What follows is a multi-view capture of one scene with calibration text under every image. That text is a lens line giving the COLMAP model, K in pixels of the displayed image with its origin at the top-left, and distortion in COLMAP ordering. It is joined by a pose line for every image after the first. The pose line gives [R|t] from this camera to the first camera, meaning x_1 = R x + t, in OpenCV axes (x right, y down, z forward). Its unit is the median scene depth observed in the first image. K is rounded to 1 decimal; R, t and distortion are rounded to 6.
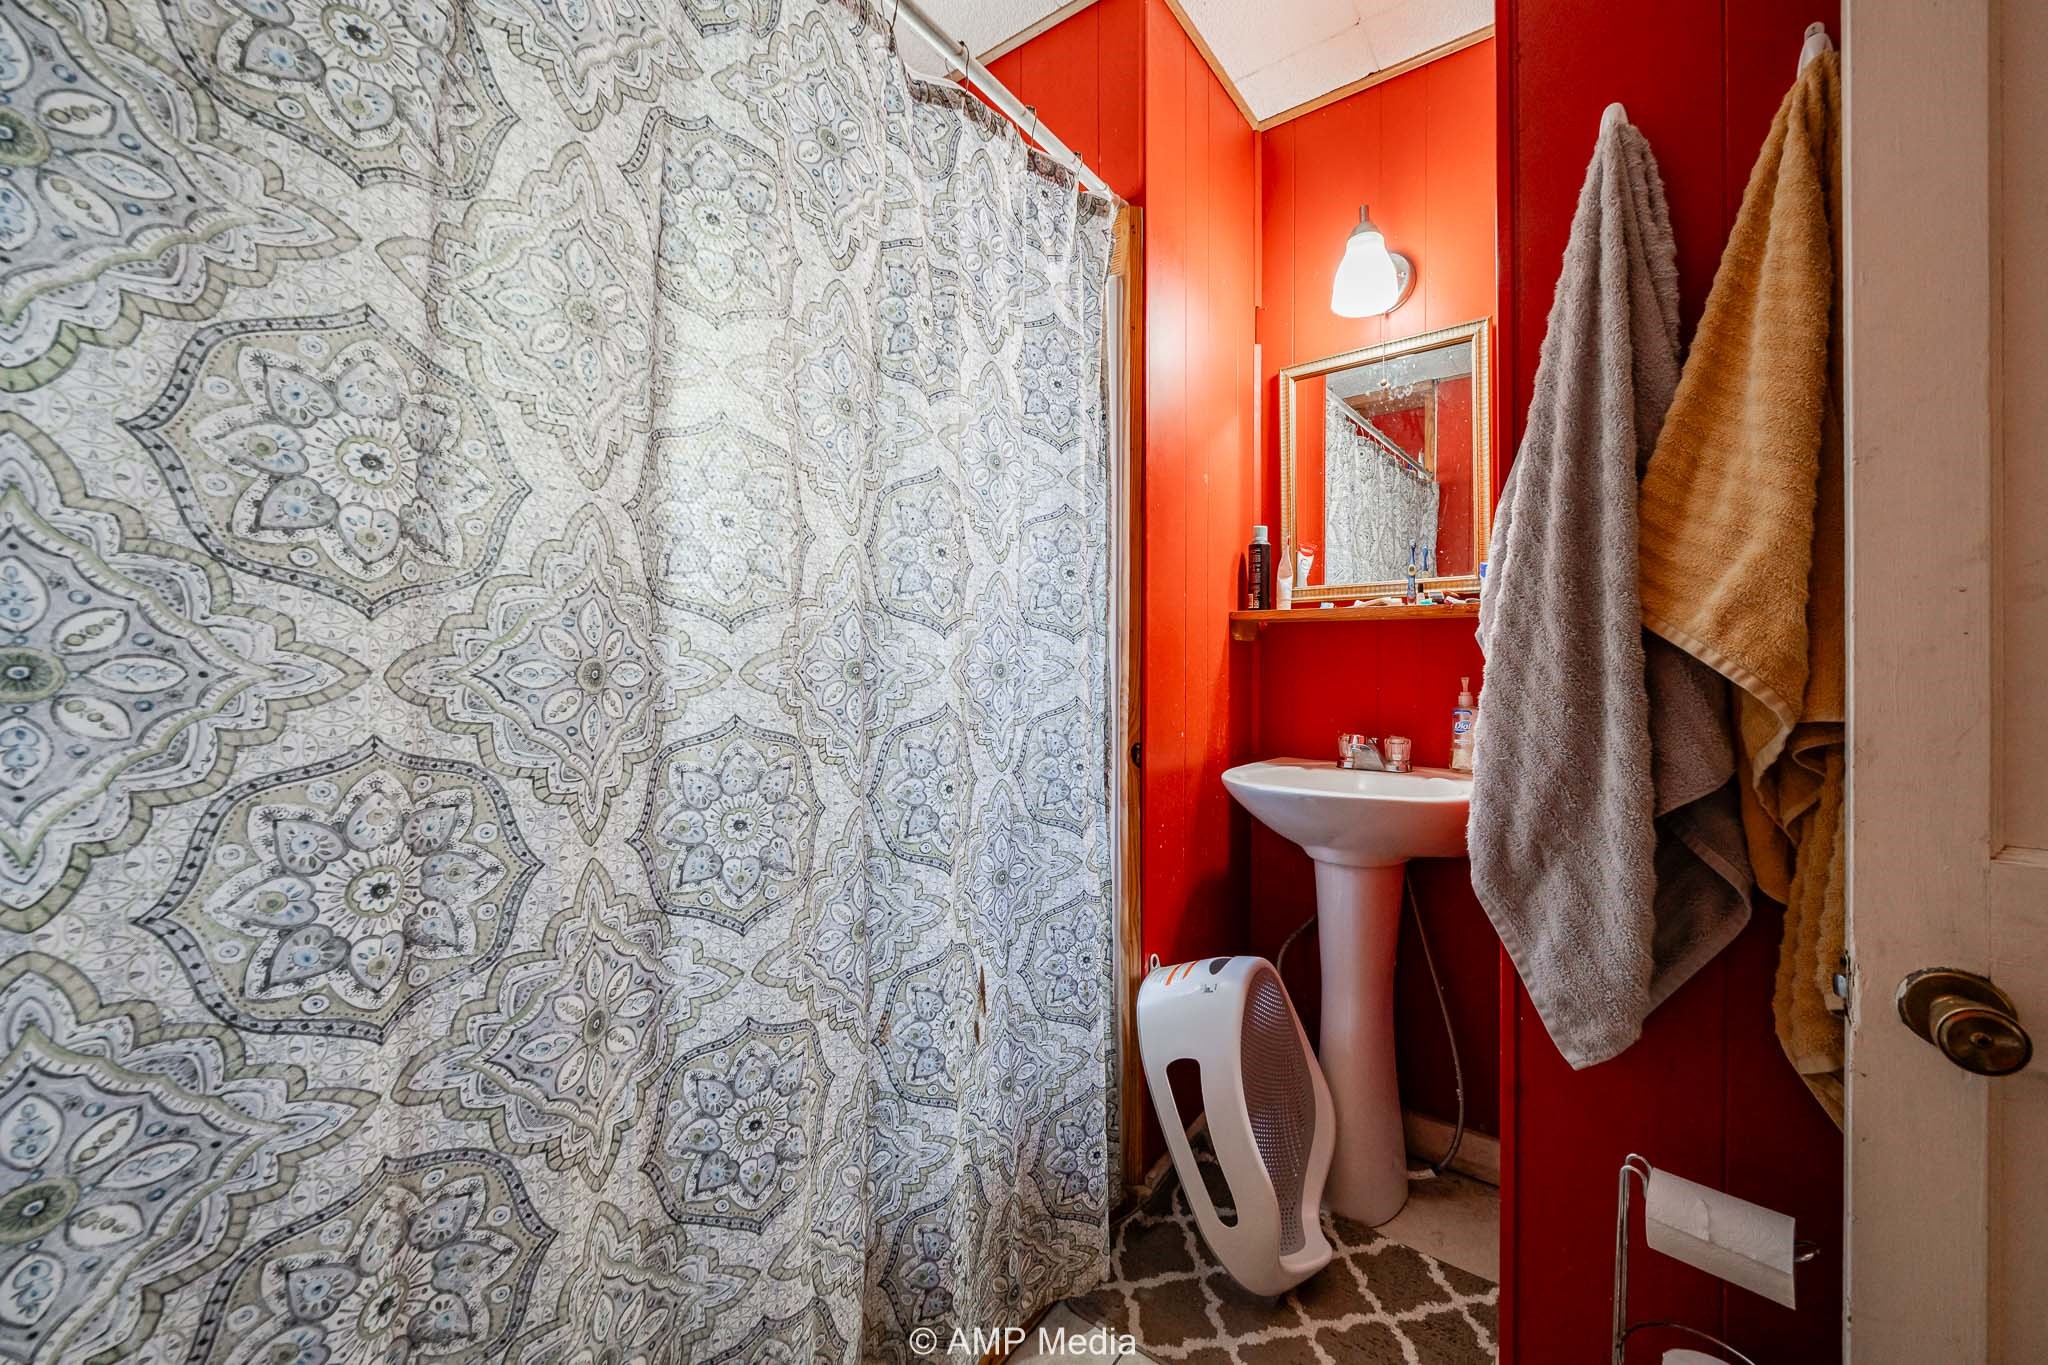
lens RADIAL K [[704.2, 0, 1024.8], [0, 704.2, 686.8], [0, 0, 1]] dist [-0.006396, 0.000378]
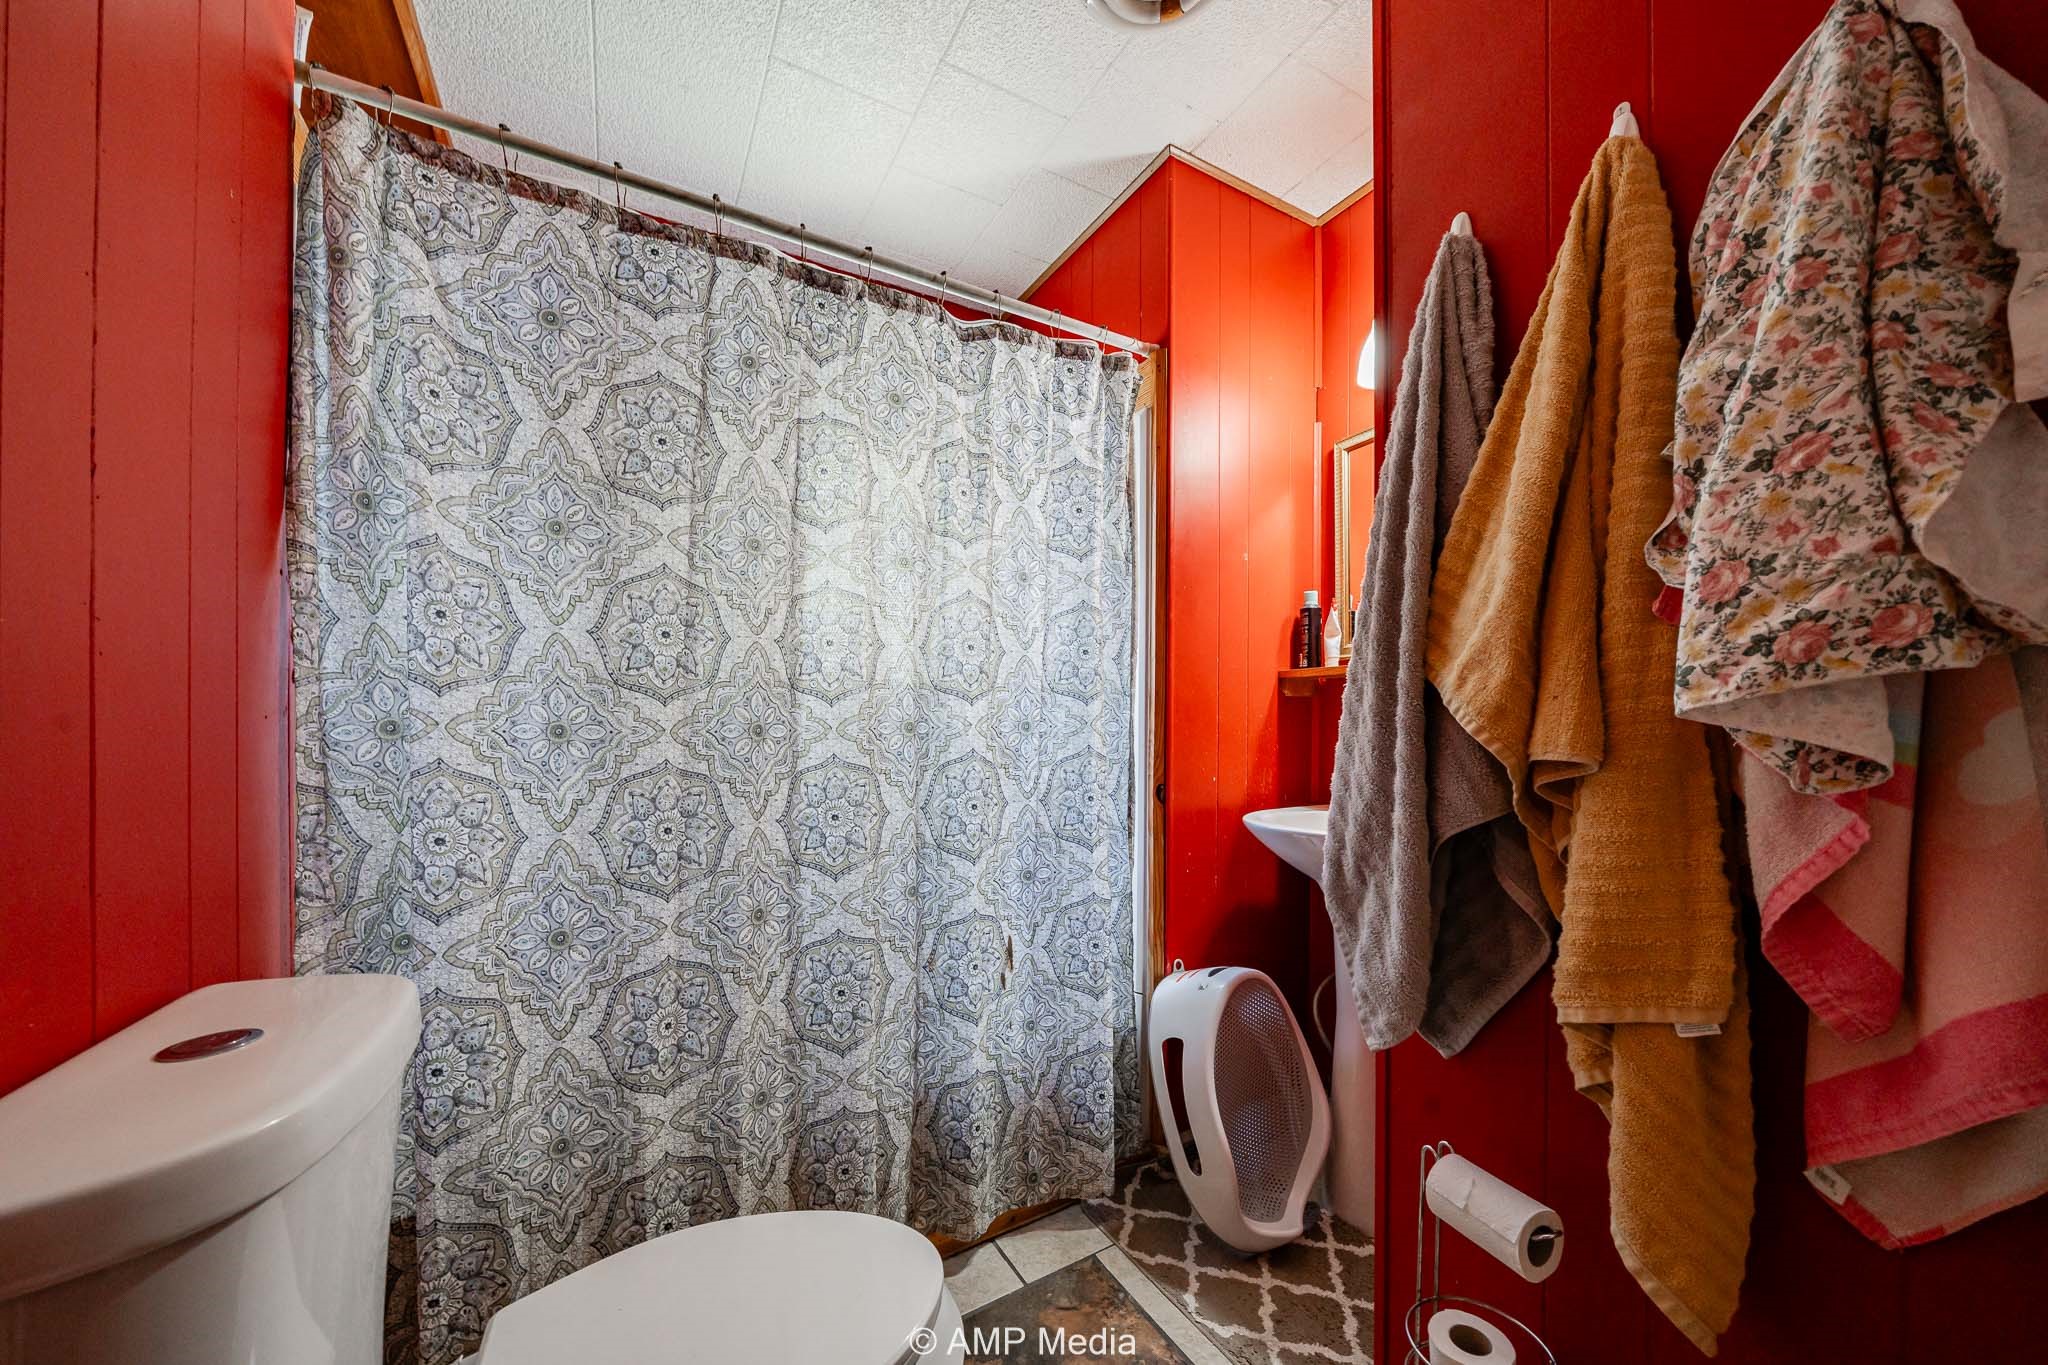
lens RADIAL K [[704.2, 0, 996.7], [0, 704.2, 735.1], [0, 0, 1]] dist [-0.006396, 0.000378]
pose [[0.889096, -0.007597, -0.457658, 0.679488], [0.001167, 0.999897, -0.014332, 0.017735], [0.457720, 0.012209, 0.889013, -0.328471]]
